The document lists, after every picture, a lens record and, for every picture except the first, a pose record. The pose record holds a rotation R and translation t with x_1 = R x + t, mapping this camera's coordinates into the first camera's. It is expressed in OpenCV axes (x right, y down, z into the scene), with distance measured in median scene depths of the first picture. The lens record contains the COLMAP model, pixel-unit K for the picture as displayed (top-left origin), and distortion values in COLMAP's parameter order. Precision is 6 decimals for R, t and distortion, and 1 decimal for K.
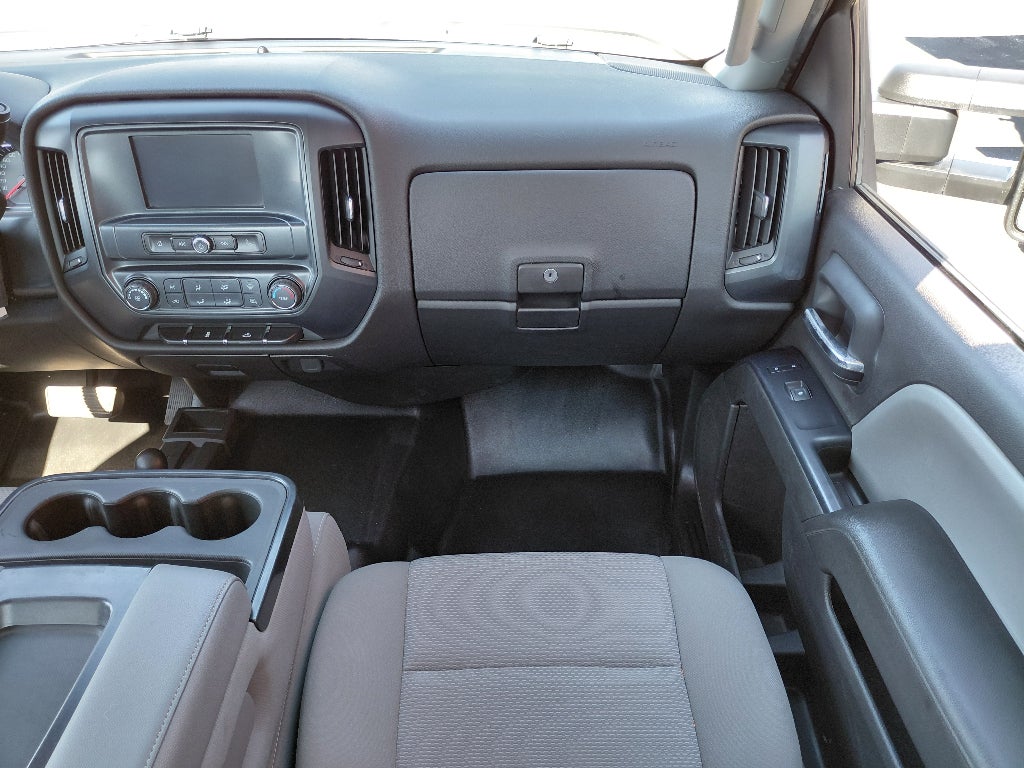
lens RADIAL K [[727.0, 0, 512.1], [0, 727.0, 348.6], [0, 0, 1]] dist [0.004593, -0.097167]
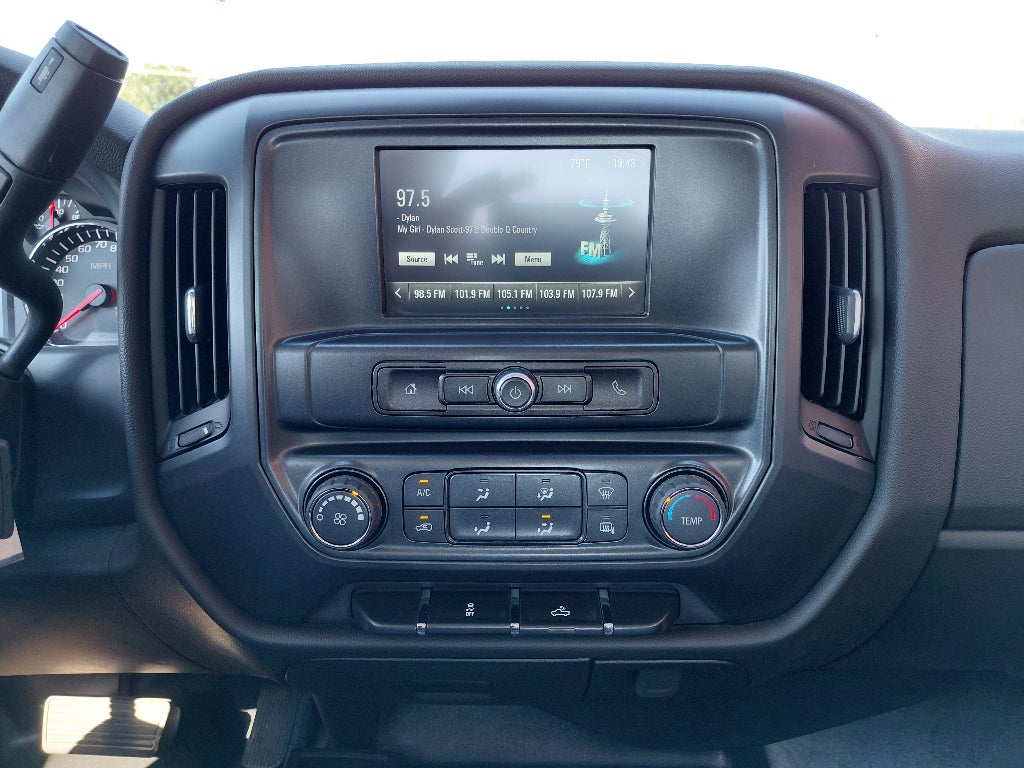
lens RADIAL K [[727.0, 0, 512.1], [0, 727.0, 348.6], [0, 0, 1]] dist [0.004593, -0.097167]
pose [[0.999966, 0.004775, 0.006724, -0.418949], [-0.002137, 0.937507, -0.347959, -0.015400], [-0.007965, 0.347933, 0.937486, 0.565970]]
